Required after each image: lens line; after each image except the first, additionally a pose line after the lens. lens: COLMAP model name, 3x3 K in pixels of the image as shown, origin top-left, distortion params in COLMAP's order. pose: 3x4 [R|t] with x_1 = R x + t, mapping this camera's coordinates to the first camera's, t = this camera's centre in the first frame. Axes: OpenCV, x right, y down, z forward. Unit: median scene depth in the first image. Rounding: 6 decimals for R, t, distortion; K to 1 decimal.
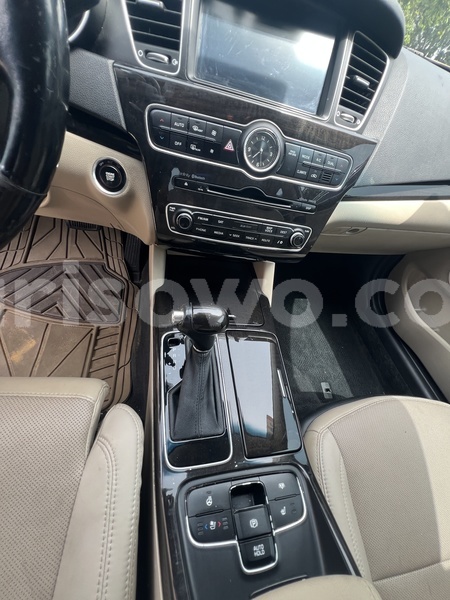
lens RADIAL K [[242.0, 0, 227.1], [0, 242.0, 299.7], [0, 0, 1]] dist [-0.006681, -0.000028]
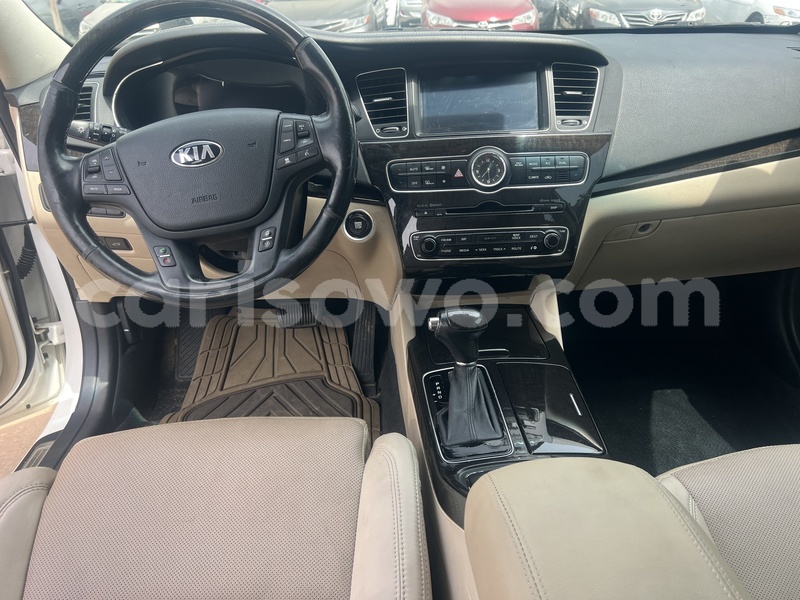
lens RADIAL K [[600.0, 0, 400.0], [0, 600.0, 300.0], [0, 0, 1]] dist [0.048172, -0.050838]
pose [[0.956390, -0.209960, -0.203066, 0.177433], [0.107552, 0.899495, -0.423488, 0.962584], [0.271572, 0.383179, 0.882849, -1.211819]]
